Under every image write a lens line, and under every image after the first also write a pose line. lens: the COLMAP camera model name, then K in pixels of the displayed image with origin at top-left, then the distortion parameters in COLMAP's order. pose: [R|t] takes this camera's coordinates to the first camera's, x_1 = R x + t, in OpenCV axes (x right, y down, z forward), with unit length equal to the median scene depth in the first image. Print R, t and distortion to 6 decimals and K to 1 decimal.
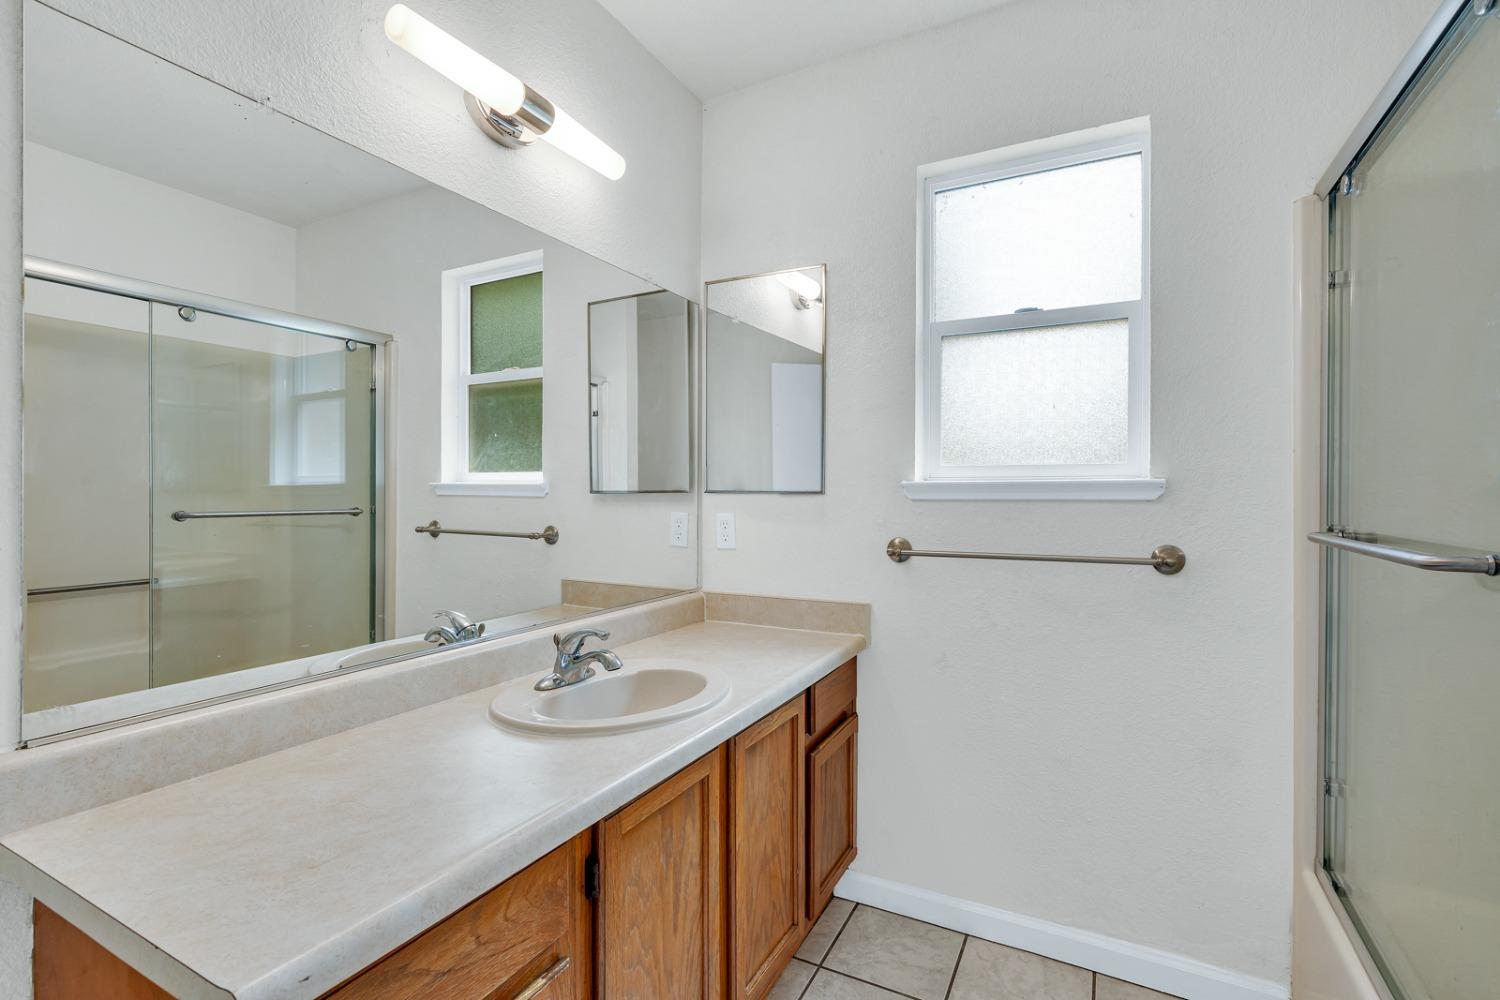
lens RADIAL K [[676.7, 0, 750.0], [0, 676.7, 500.0], [0, 0, 1]] dist [-0.017303, 0.006686]
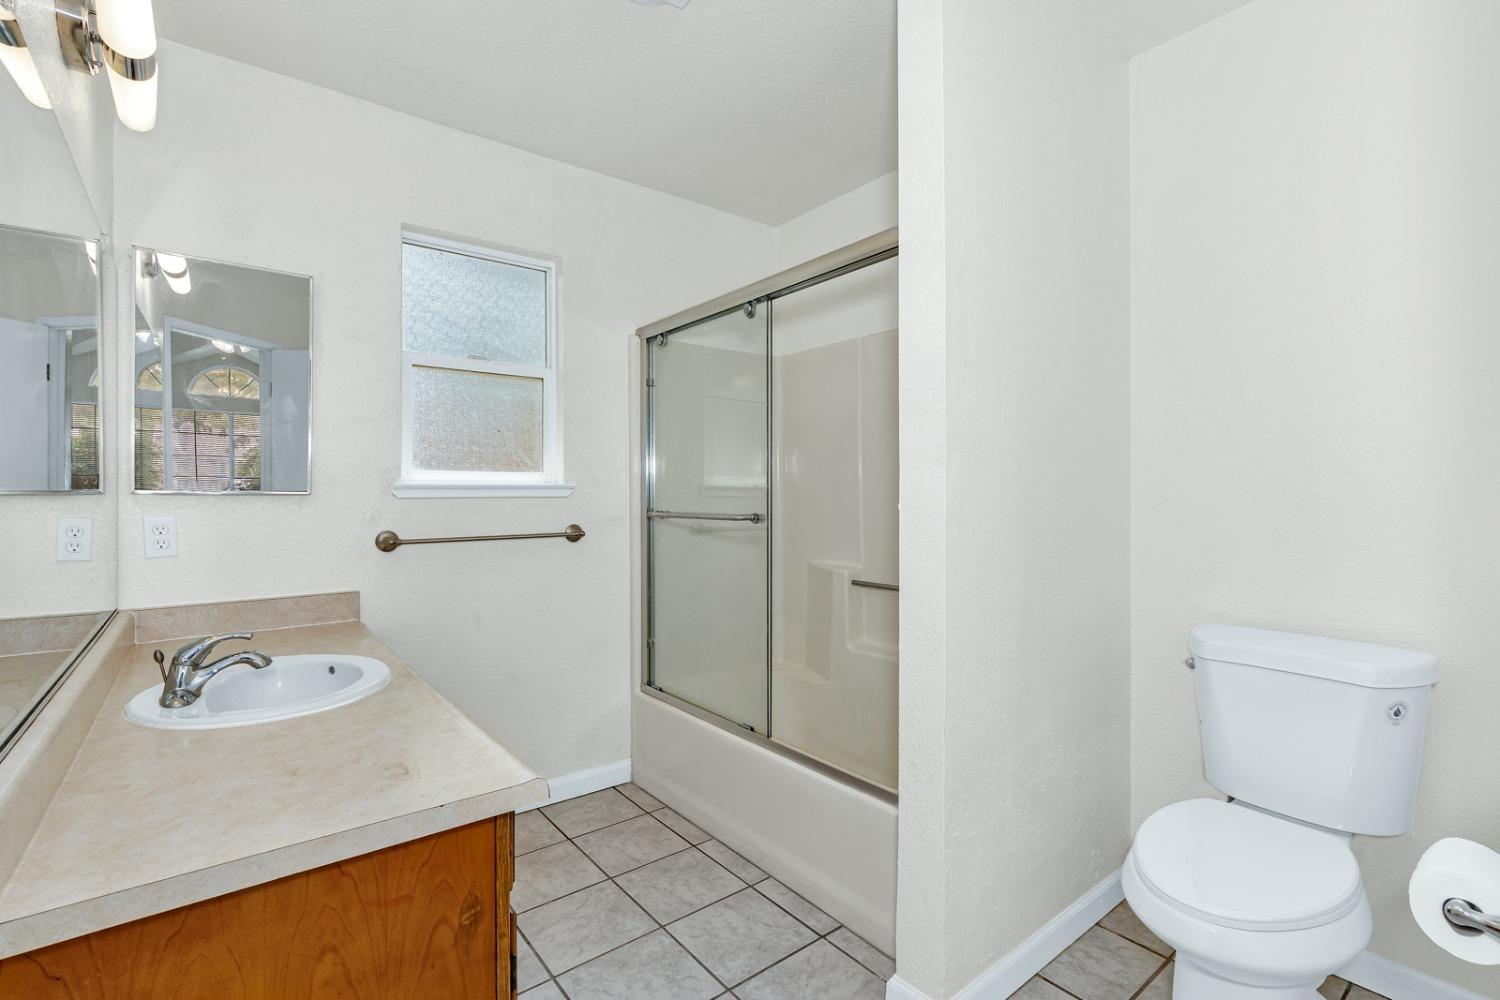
lens RADIAL K [[676.7, 0, 750.0], [0, 676.7, 500.0], [0, 0, 1]] dist [-0.017303, 0.006686]
pose [[0.414697, -0.011767, 0.909884, -0.599134], [0.014311, 0.999877, 0.006409, 0.003822], [-0.909847, 0.010364, 0.414814, -0.065377]]
